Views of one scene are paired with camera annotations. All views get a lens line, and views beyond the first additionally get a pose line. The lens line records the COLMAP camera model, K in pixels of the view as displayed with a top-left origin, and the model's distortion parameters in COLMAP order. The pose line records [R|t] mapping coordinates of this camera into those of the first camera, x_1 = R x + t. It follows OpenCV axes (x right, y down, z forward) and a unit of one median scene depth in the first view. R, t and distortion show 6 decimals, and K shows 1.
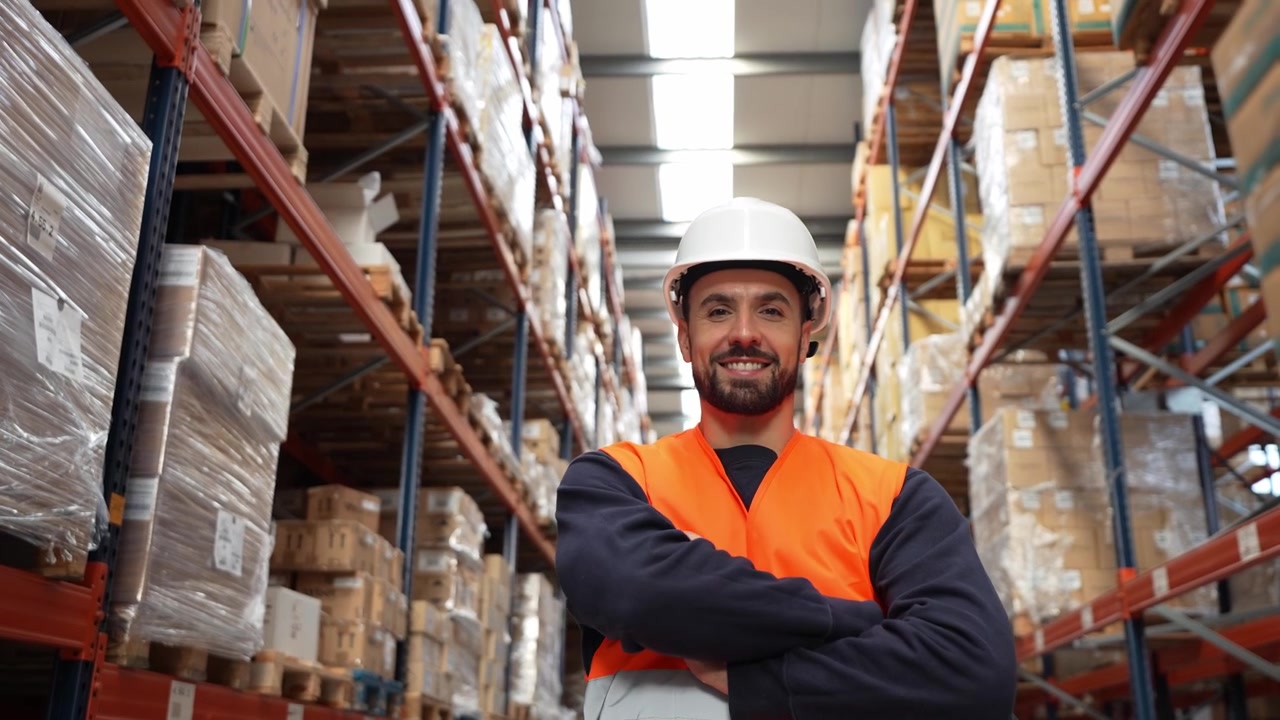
lens RADIAL K [[1224.6, 0, 640.6], [0, 1224.6, 329.6], [0, 0, 1]] dist [0.014721, -0.015350]
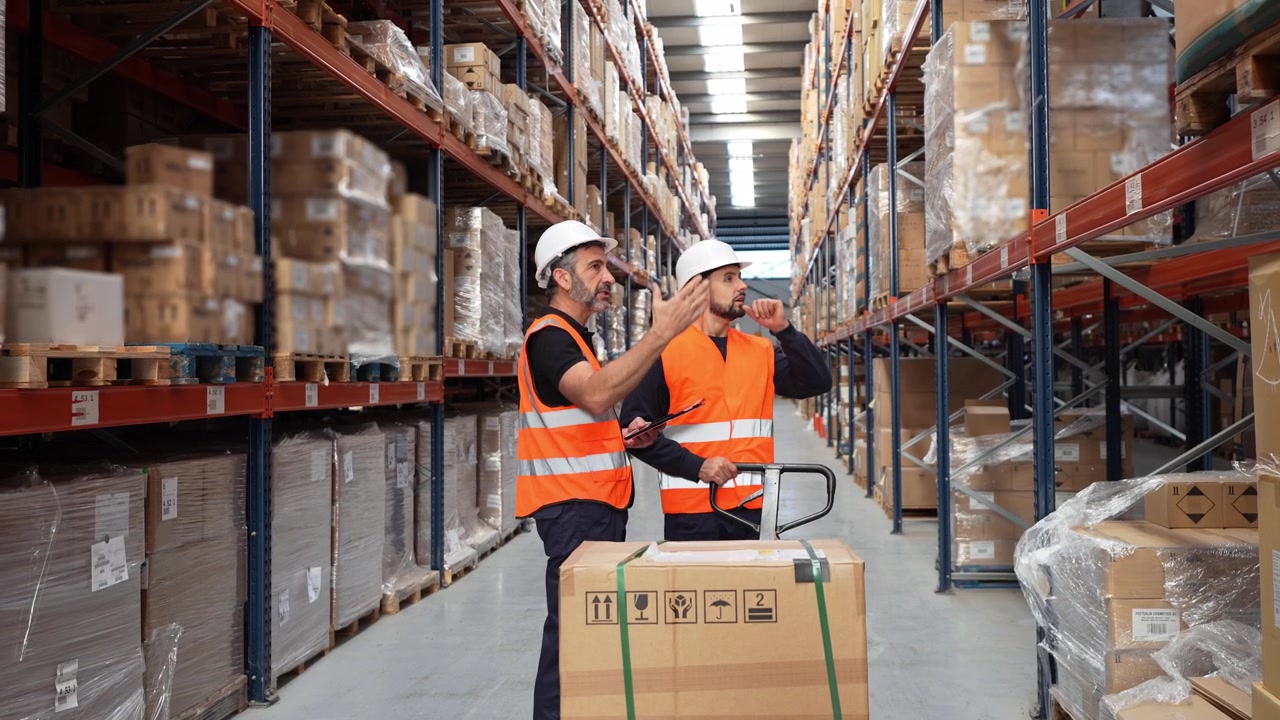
lens RADIAL K [[1224.6, 0, 640.6], [0, 1224.6, 329.6], [0, 0, 1]] dist [0.014721, -0.015350]
pose [[0.998734, -0.019965, -0.046169, 0.109310], [0.033619, 0.947685, 0.317433, -0.013422], [0.037416, -0.318583, 0.947156, 0.080824]]
